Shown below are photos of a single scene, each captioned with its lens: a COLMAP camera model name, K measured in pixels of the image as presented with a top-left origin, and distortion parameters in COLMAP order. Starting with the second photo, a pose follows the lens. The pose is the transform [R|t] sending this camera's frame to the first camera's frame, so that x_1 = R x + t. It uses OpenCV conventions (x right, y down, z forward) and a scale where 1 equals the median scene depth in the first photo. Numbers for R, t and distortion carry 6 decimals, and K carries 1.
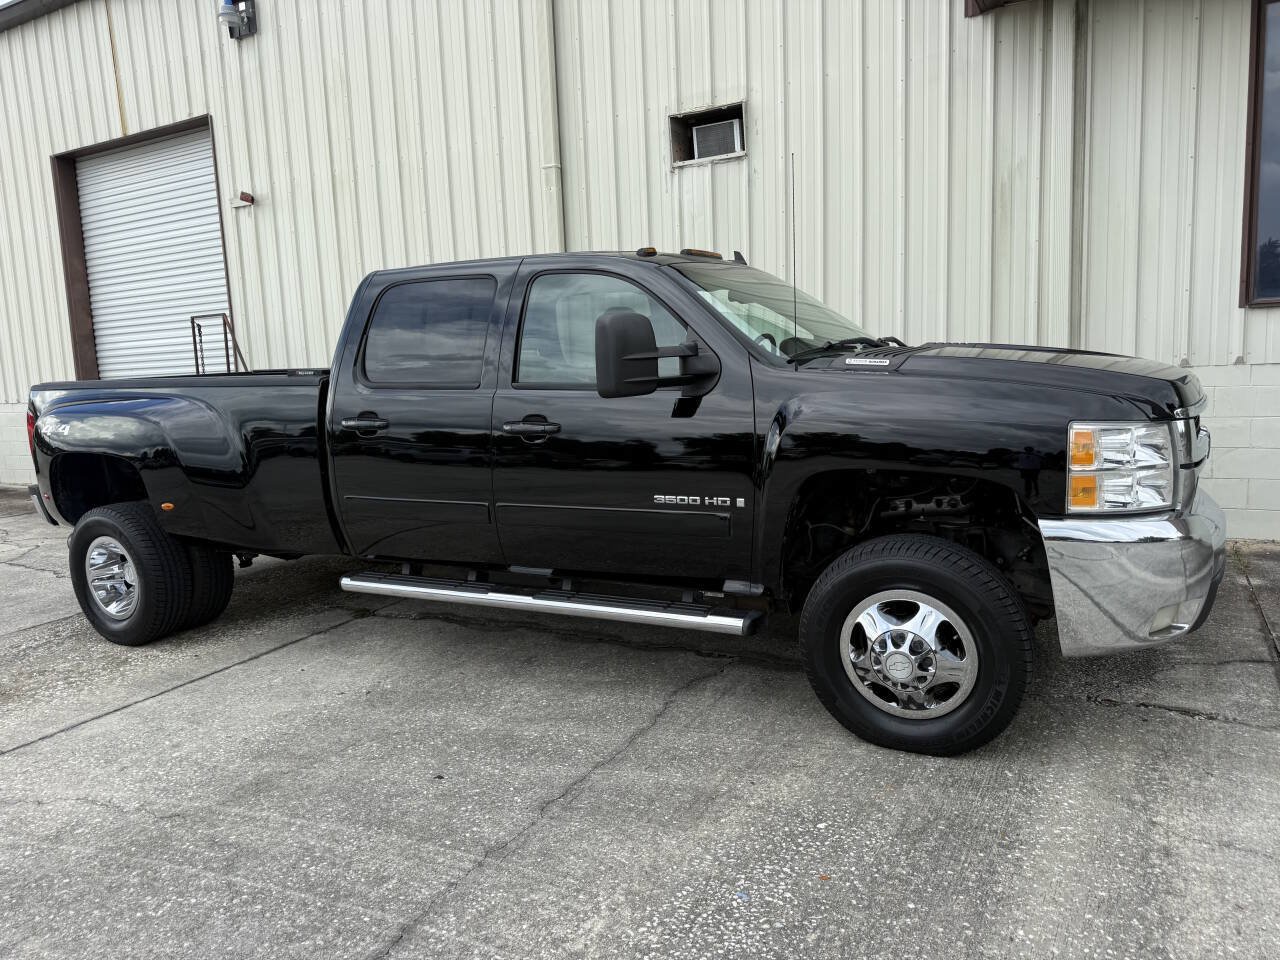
lens RADIAL K [[909.7, 0, 640.9], [0, 909.7, 477.9], [0, 0, 1]] dist [0.023927, -0.026991]
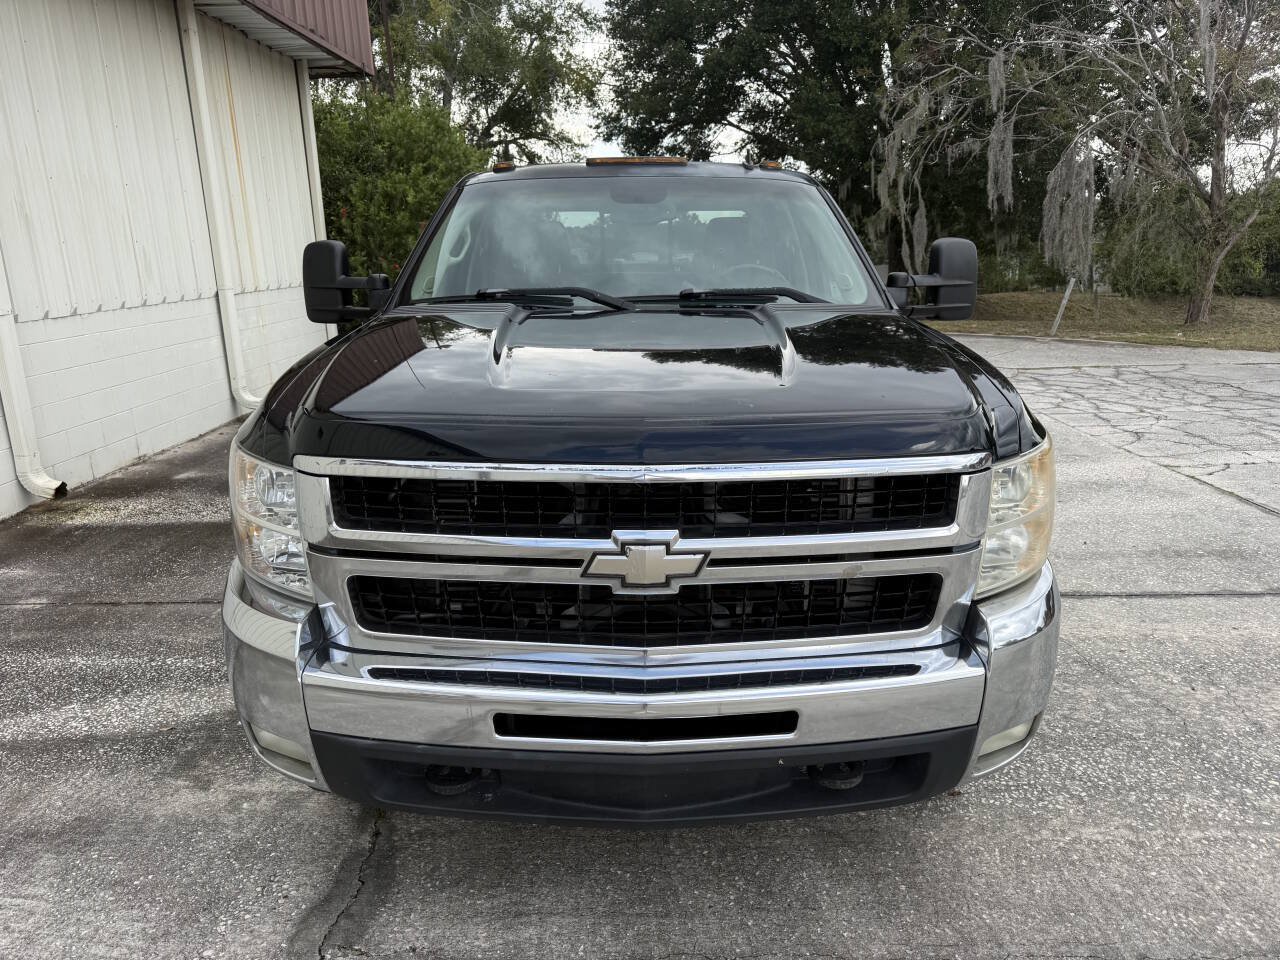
lens RADIAL K [[909.7, 0, 640.9], [0, 909.7, 480.9], [0, 0, 1]] dist [0.023927, -0.026991]
pose [[-0.473463, -0.163848, 0.865440, -0.343541], [0.165164, 0.948603, 0.269951, -0.143074], [-0.865190, 0.270751, -0.422067, 0.939866]]
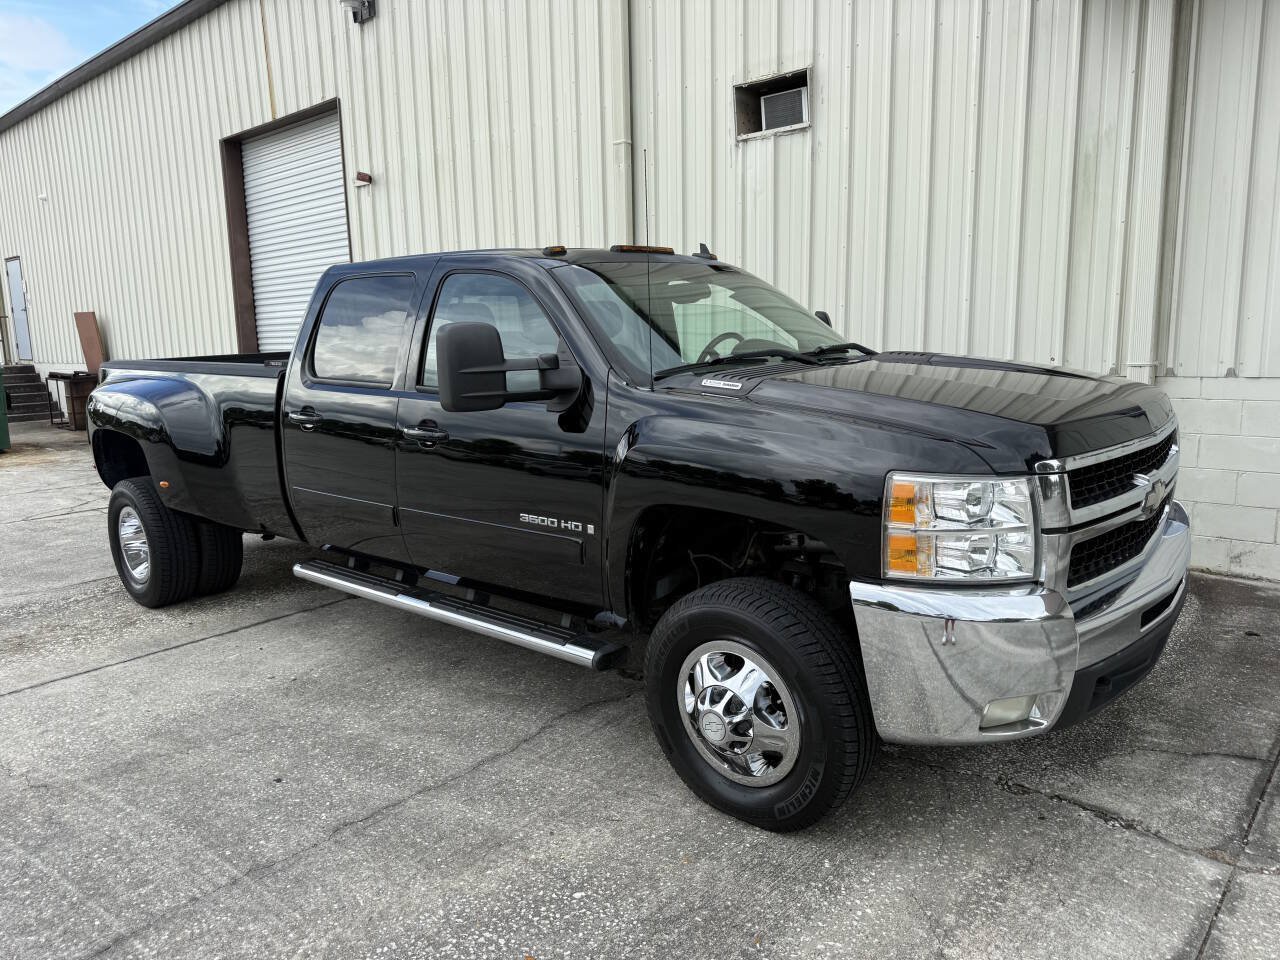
lens RADIAL K [[909.7, 0, 636.9], [0, 909.7, 483.1], [0, 0, 1]] dist [0.023927, -0.026991]
pose [[0.973621, 0.056717, -0.221008, 0.268517], [-0.046917, 0.997679, 0.049351, -0.050860], [0.223294, -0.037680, 0.974023, 0.079994]]
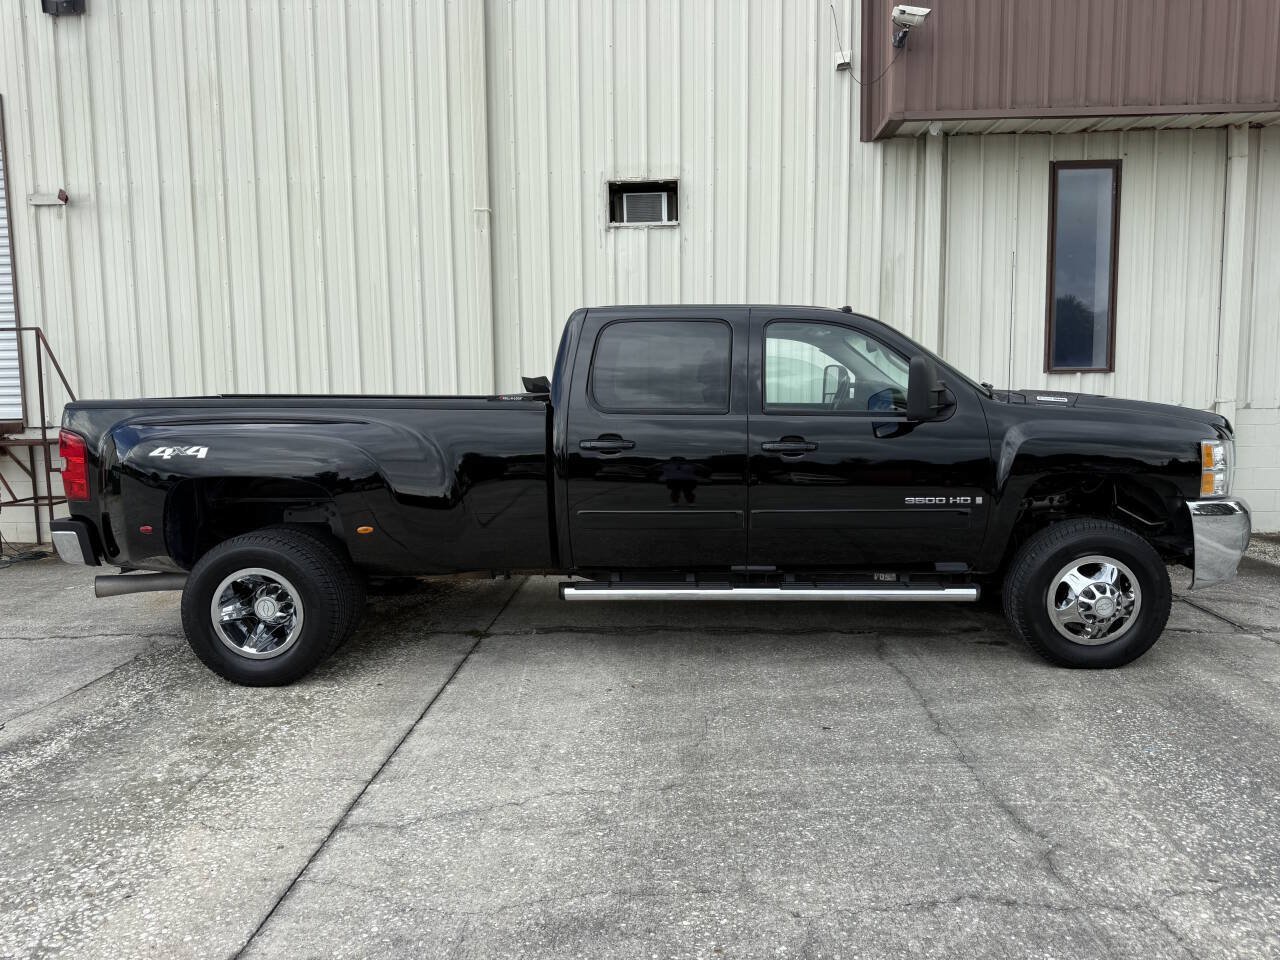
lens RADIAL K [[909.7, 0, 639.9], [0, 909.7, 477.4], [0, 0, 1]] dist [0.023927, -0.026991]
pose [[0.897297, -0.008135, 0.441352, -0.703011], [0.030956, 0.998528, -0.044529, 0.028339], [-0.440340, 0.053618, 0.896229, 0.000911]]
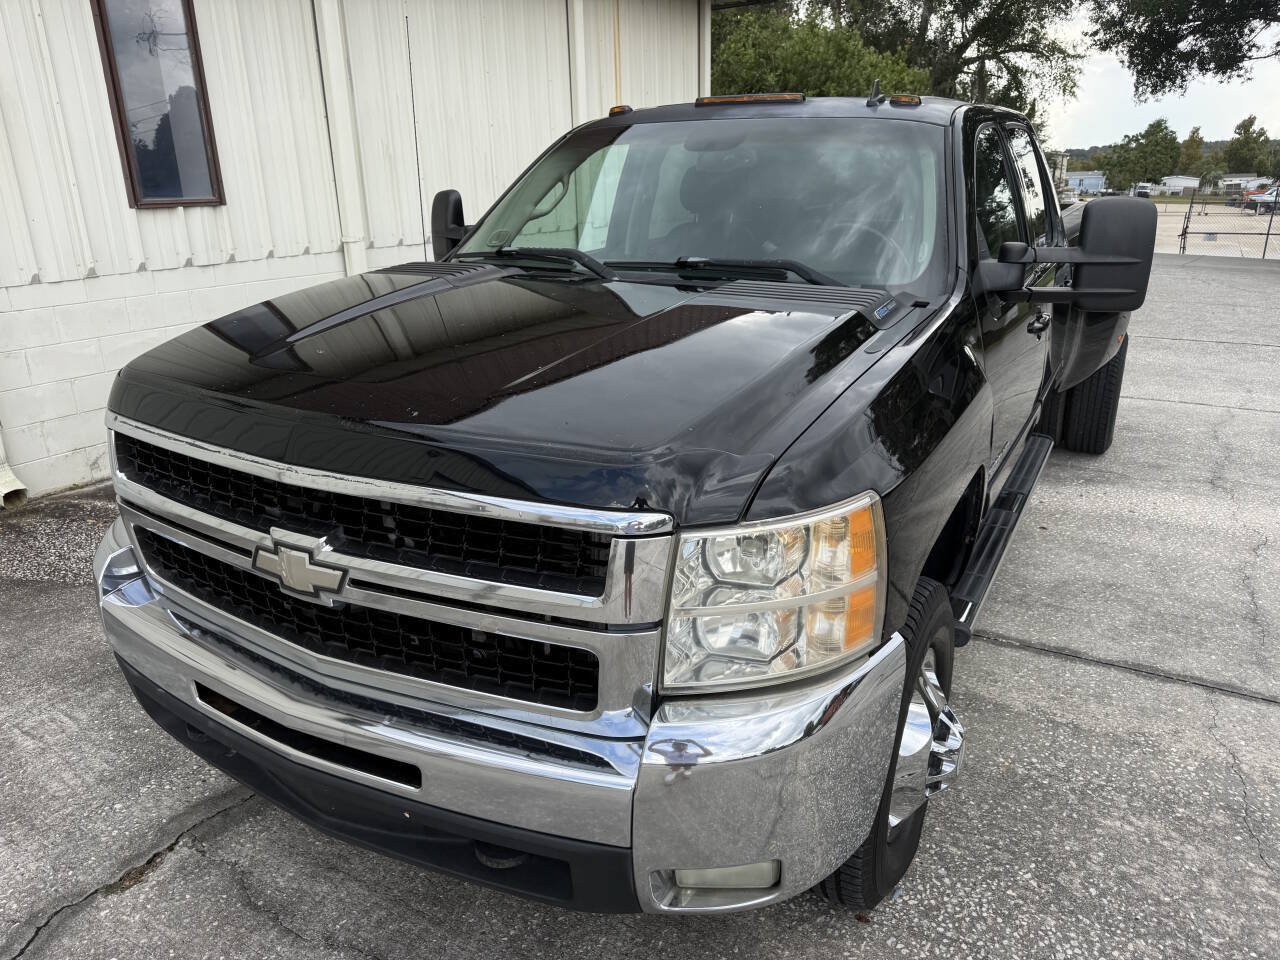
lens RADIAL K [[909.7, 0, 644.5], [0, 909.7, 480.5], [0, 0, 1]] dist [0.023927, -0.026991]
pose [[0.016541, -0.267405, 0.963442, -0.355608], [0.152991, 0.952904, 0.261853, -0.112489], [-0.988089, 0.143067, 0.056672, 0.618077]]
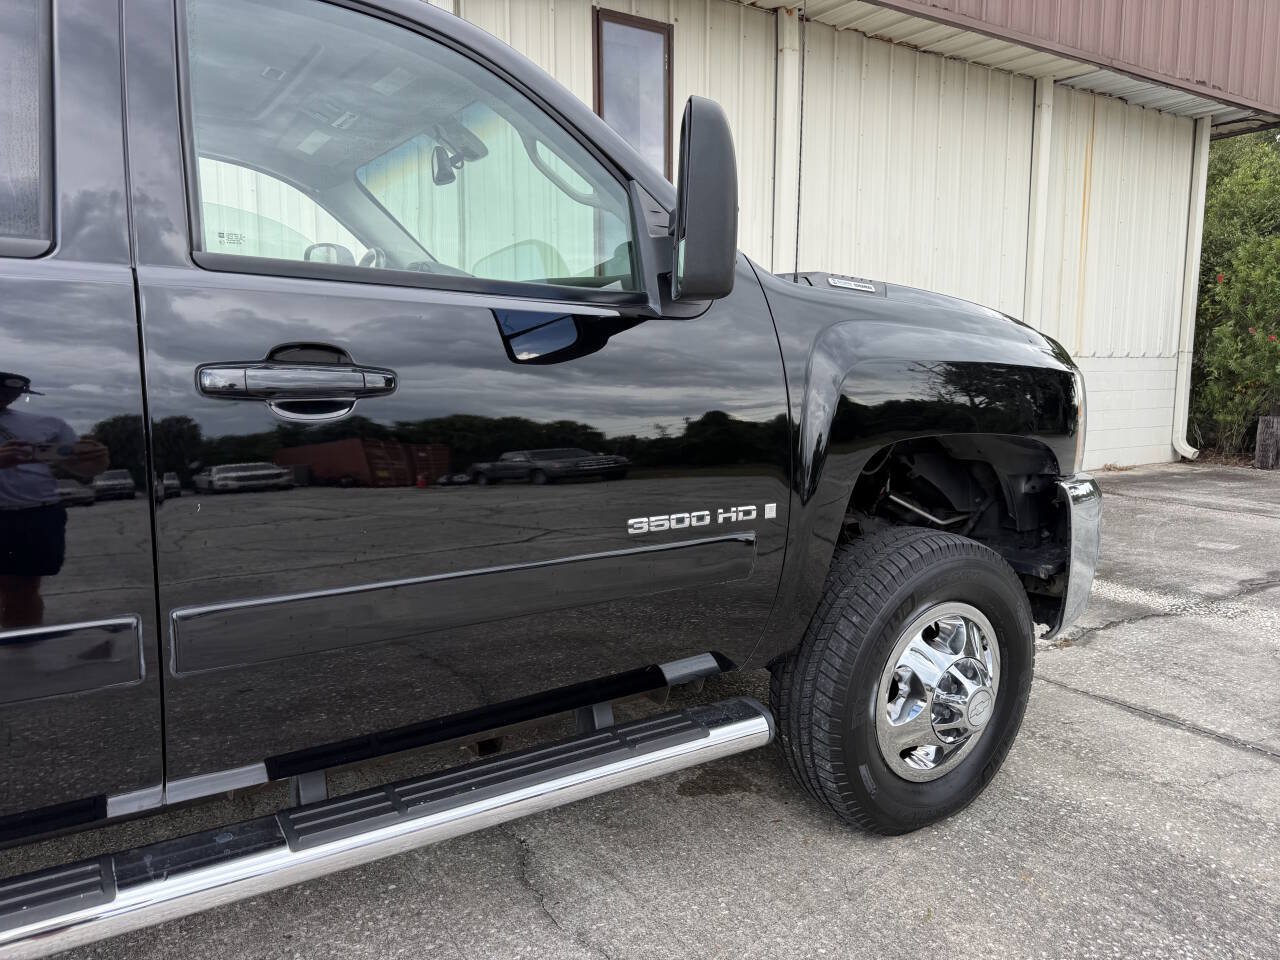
lens RADIAL K [[909.7, 0, 634.3], [0, 909.7, 476.5], [0, 0, 1]] dist [0.023927, -0.026991]
pose [[0.483964, -0.064251, 0.872726, -0.315450], [0.094404, 0.995314, 0.020925, -0.010430], [-0.869981, 0.072262, 0.487762, 0.594134]]
